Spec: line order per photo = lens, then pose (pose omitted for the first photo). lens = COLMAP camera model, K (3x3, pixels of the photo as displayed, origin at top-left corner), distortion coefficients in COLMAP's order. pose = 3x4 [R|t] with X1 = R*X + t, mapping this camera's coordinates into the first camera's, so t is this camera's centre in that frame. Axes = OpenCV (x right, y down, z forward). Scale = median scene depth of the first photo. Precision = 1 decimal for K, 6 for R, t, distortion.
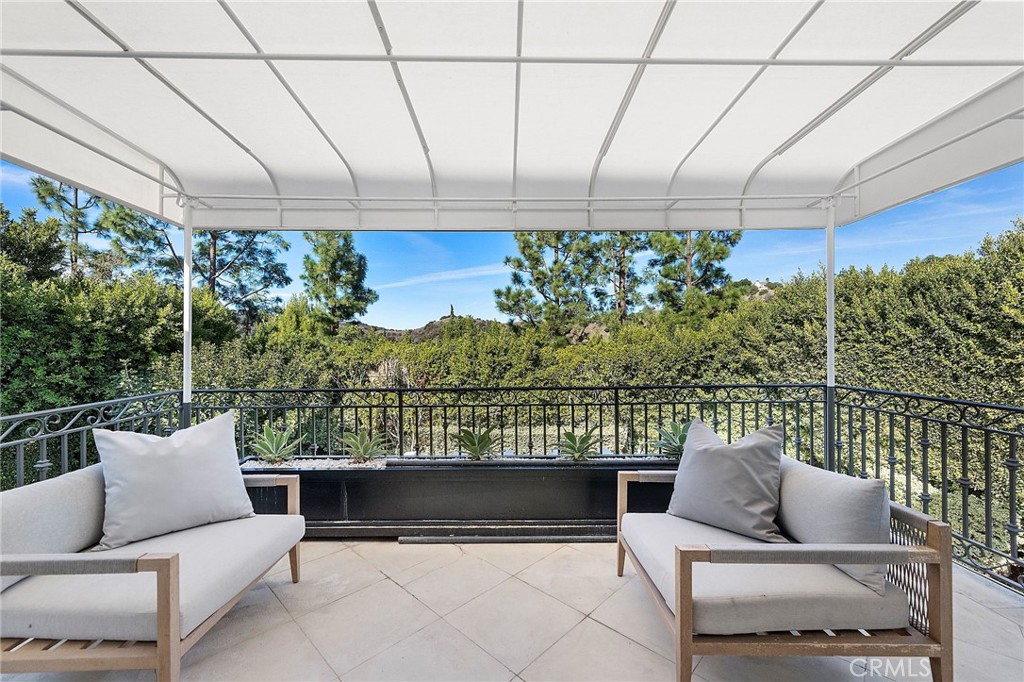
lens RADIAL K [[419.2, 0, 511.1], [0, 419.2, 342.2], [0, 0, 1]] dist [-0.001659, -0.000277]
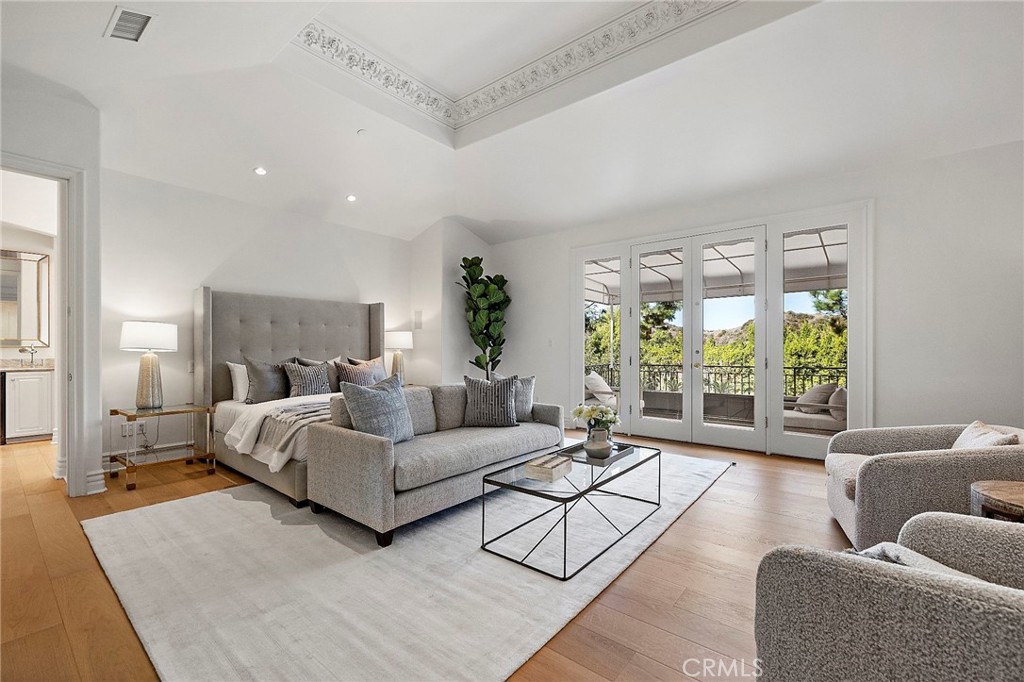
lens RADIAL K [[419.2, 0, 512.2], [0, 419.2, 345.3], [0, 0, 1]] dist [-0.001659, -0.000277]
pose [[0.759902, -0.006503, -0.650005, 0.067264], [0.008860, 0.999961, 0.000353, -0.003319], [0.649977, -0.006027, 0.759930, -0.175649]]
